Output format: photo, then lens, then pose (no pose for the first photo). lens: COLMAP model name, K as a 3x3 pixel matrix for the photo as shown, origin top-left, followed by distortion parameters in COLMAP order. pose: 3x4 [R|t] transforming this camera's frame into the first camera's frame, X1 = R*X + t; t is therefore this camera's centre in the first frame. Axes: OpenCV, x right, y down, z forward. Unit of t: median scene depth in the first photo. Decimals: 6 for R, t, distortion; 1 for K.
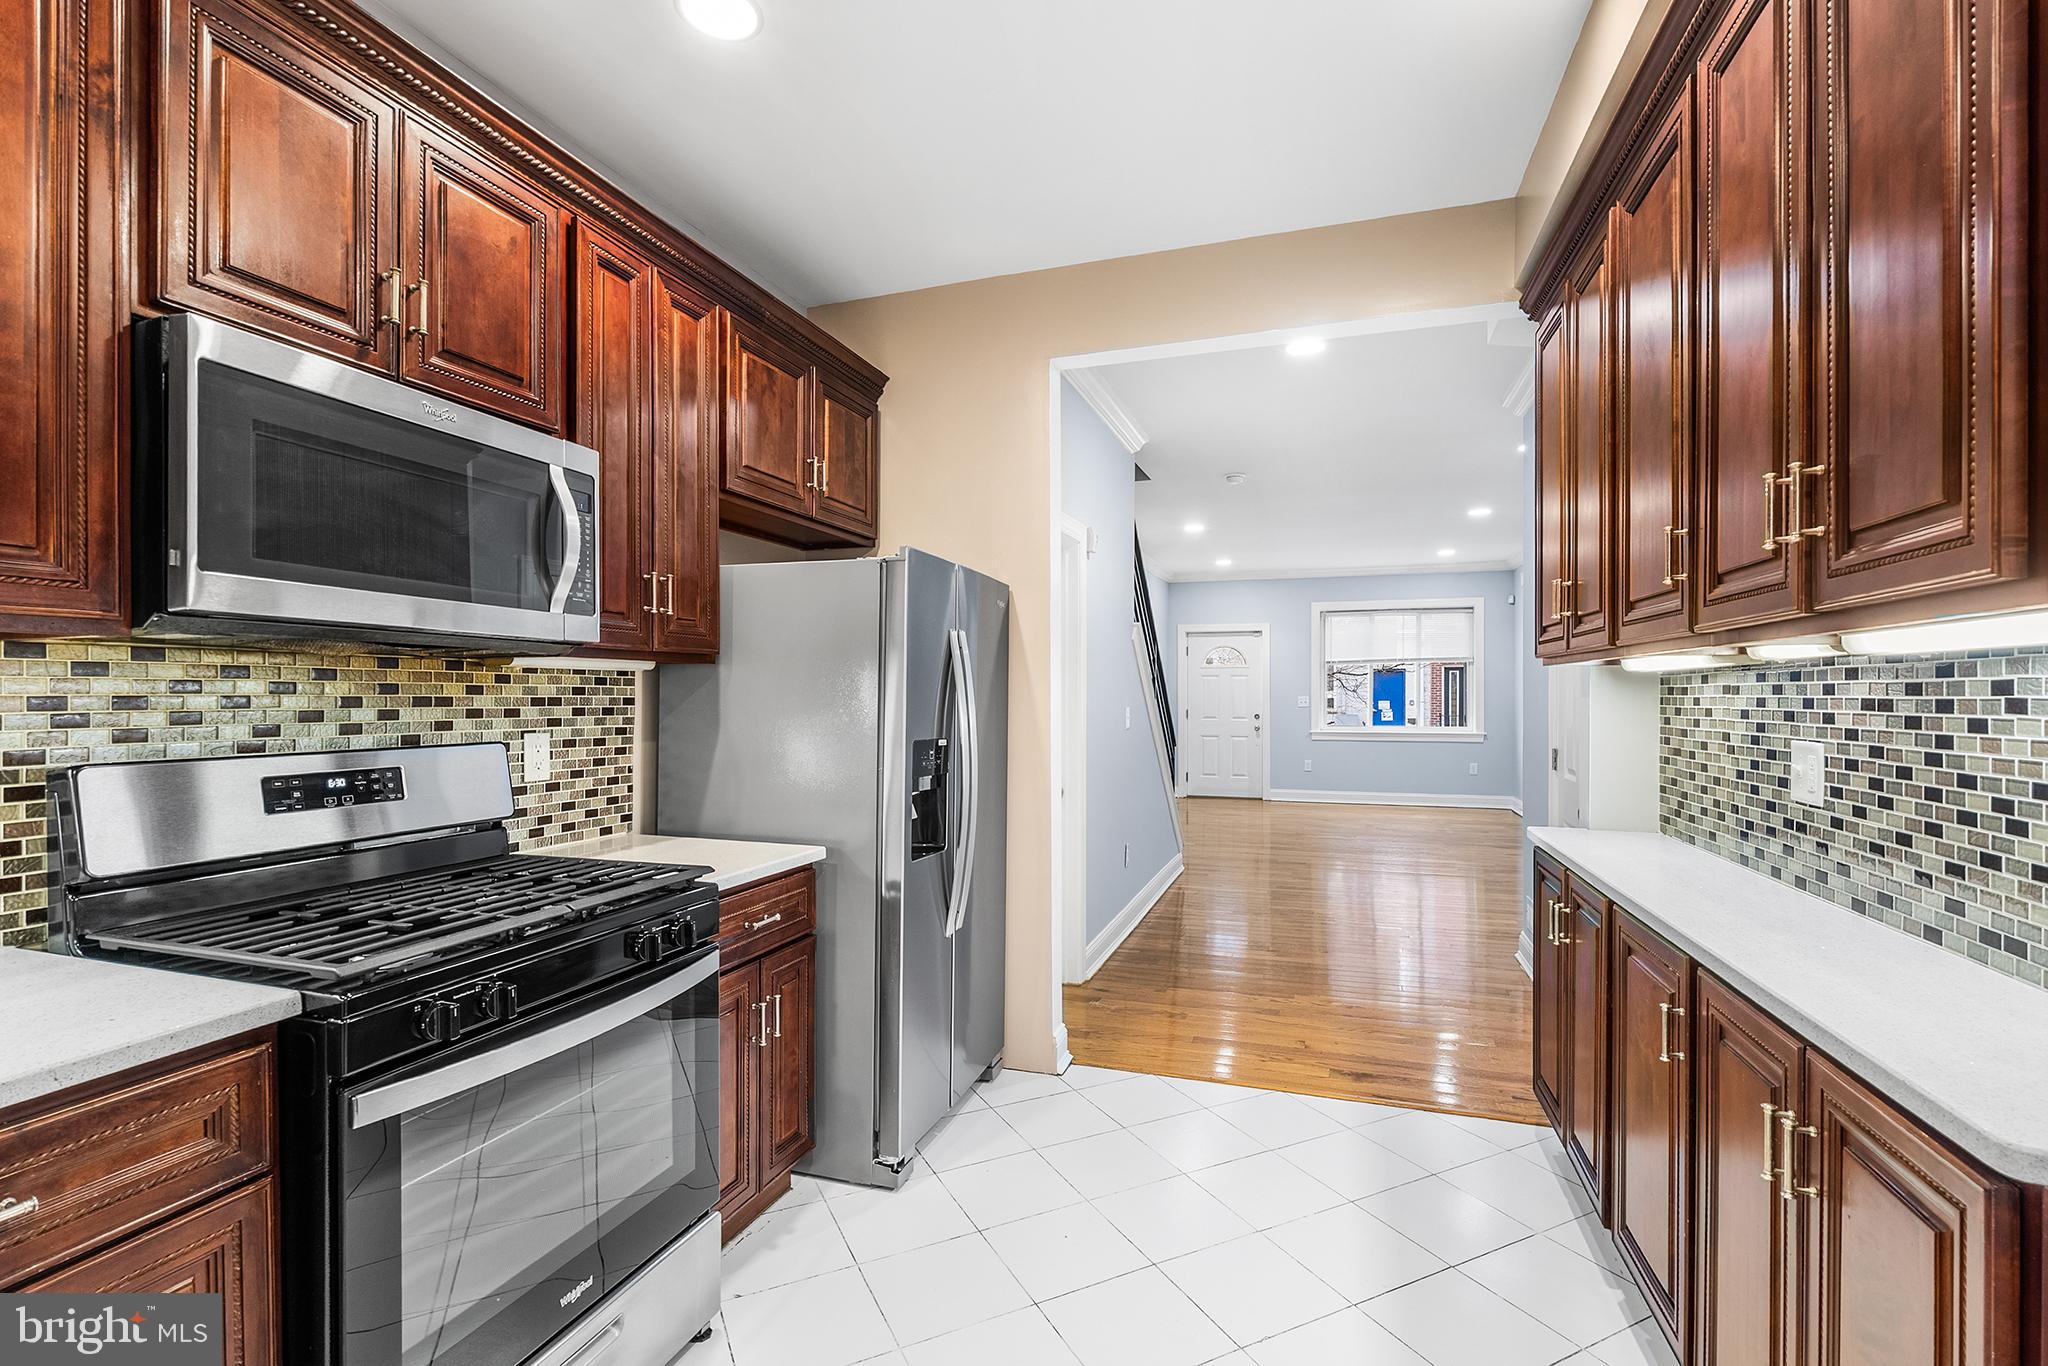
lens RADIAL K [[930.0, 0, 1028.7], [0, 930.0, 700.3], [0, 0, 1]] dist [-0.000501, 0.000086]
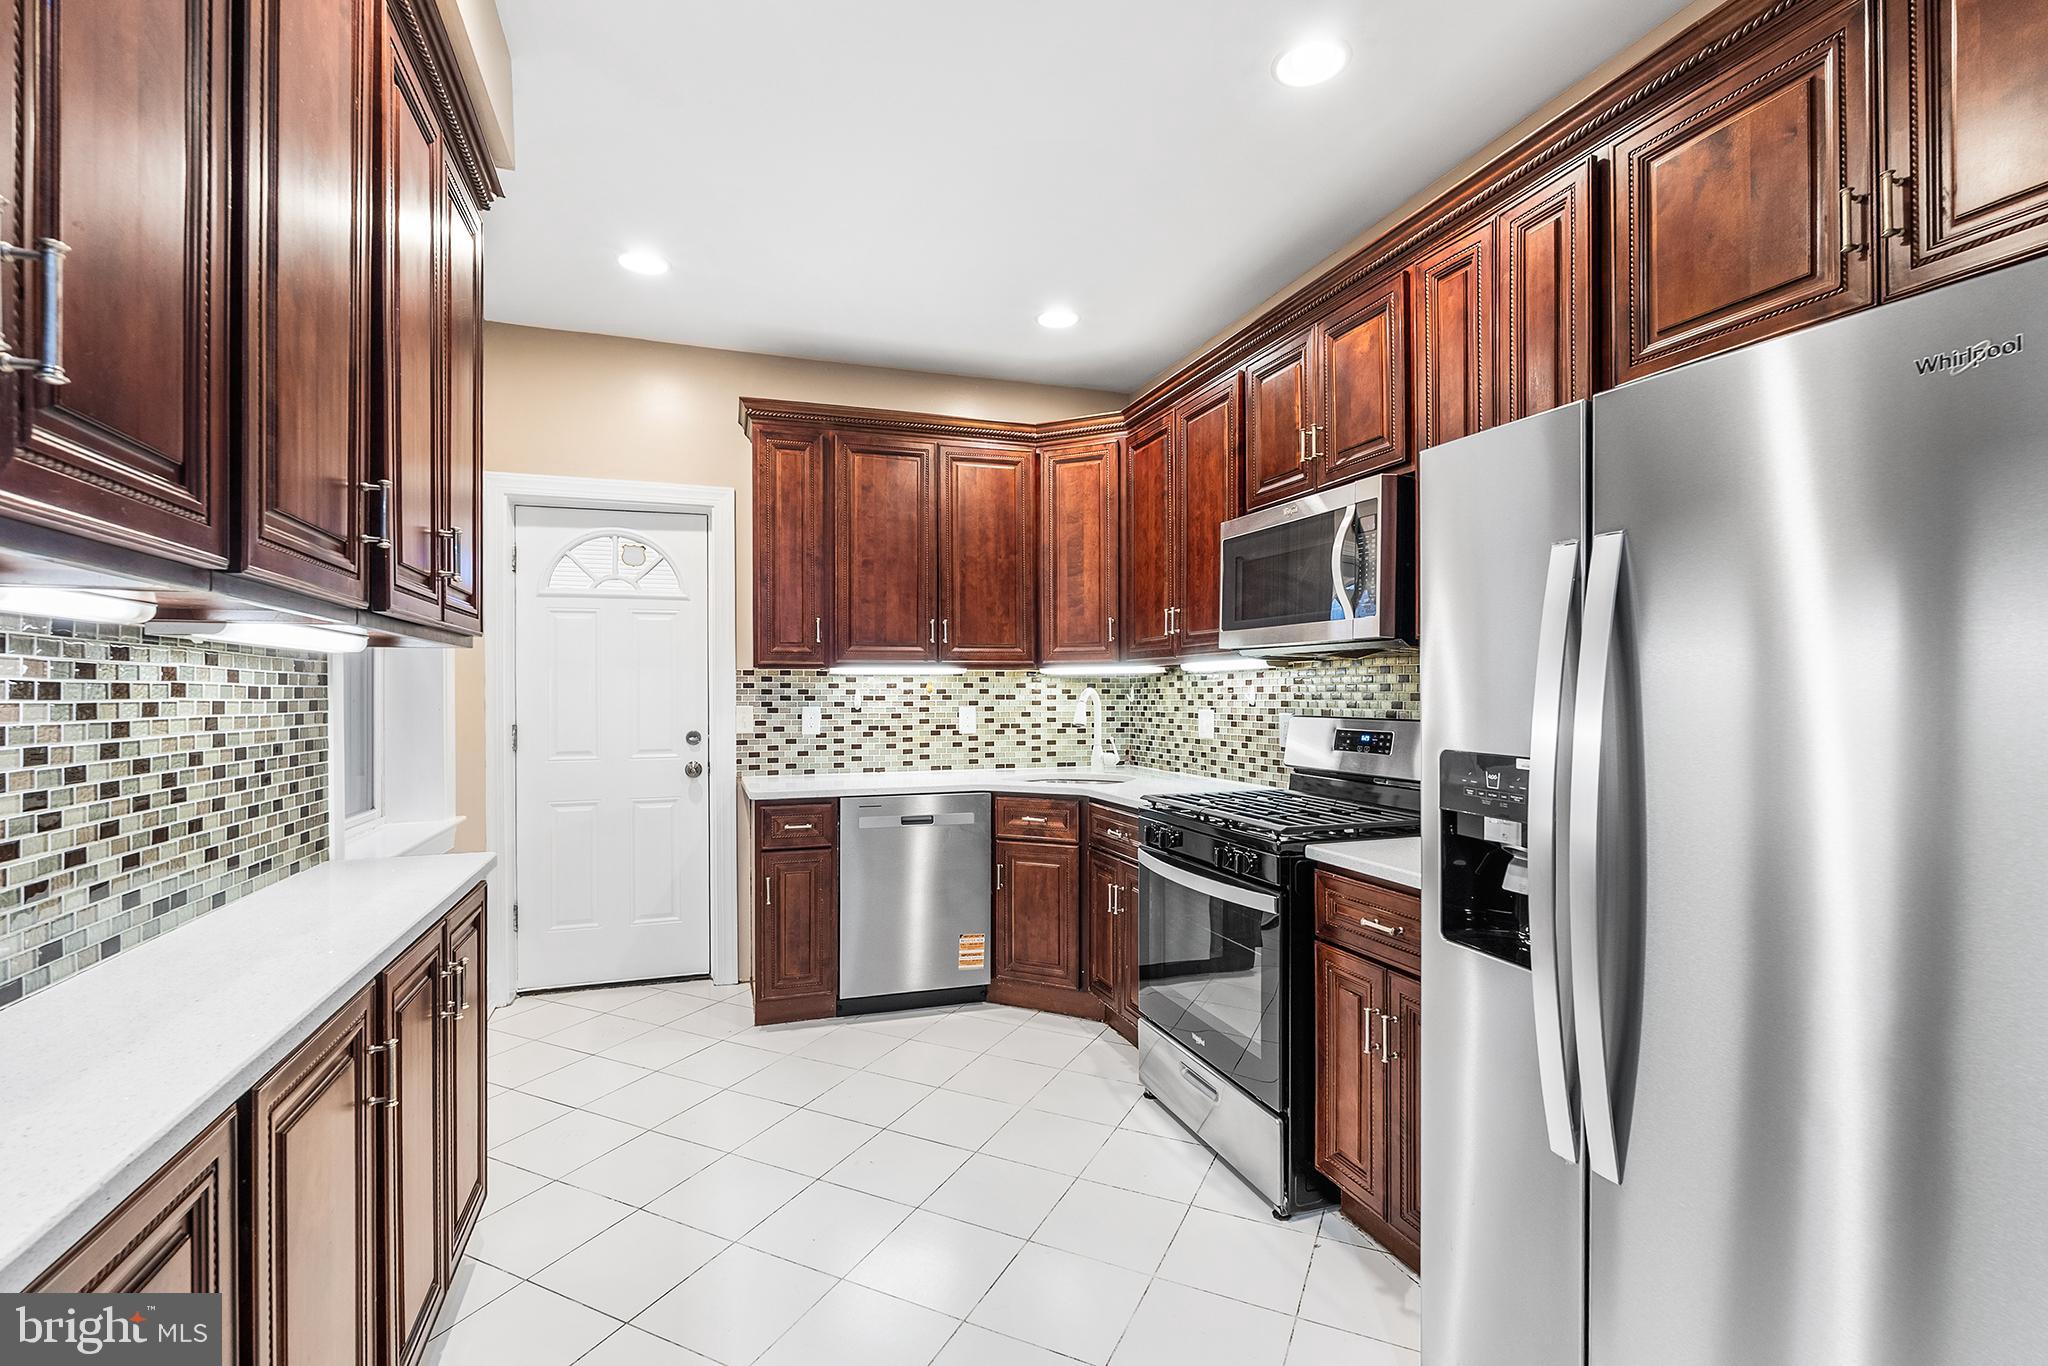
lens RADIAL K [[930.0, 0, 1027.4], [0, 930.0, 684.8], [0, 0, 1]] dist [-0.000501, 0.000086]
pose [[-0.790260, -0.002336, -0.612767, 0.796687], [-0.000010, 0.999993, -0.003799, 0.003724], [0.612772, -0.002996, -0.790254, 2.169299]]
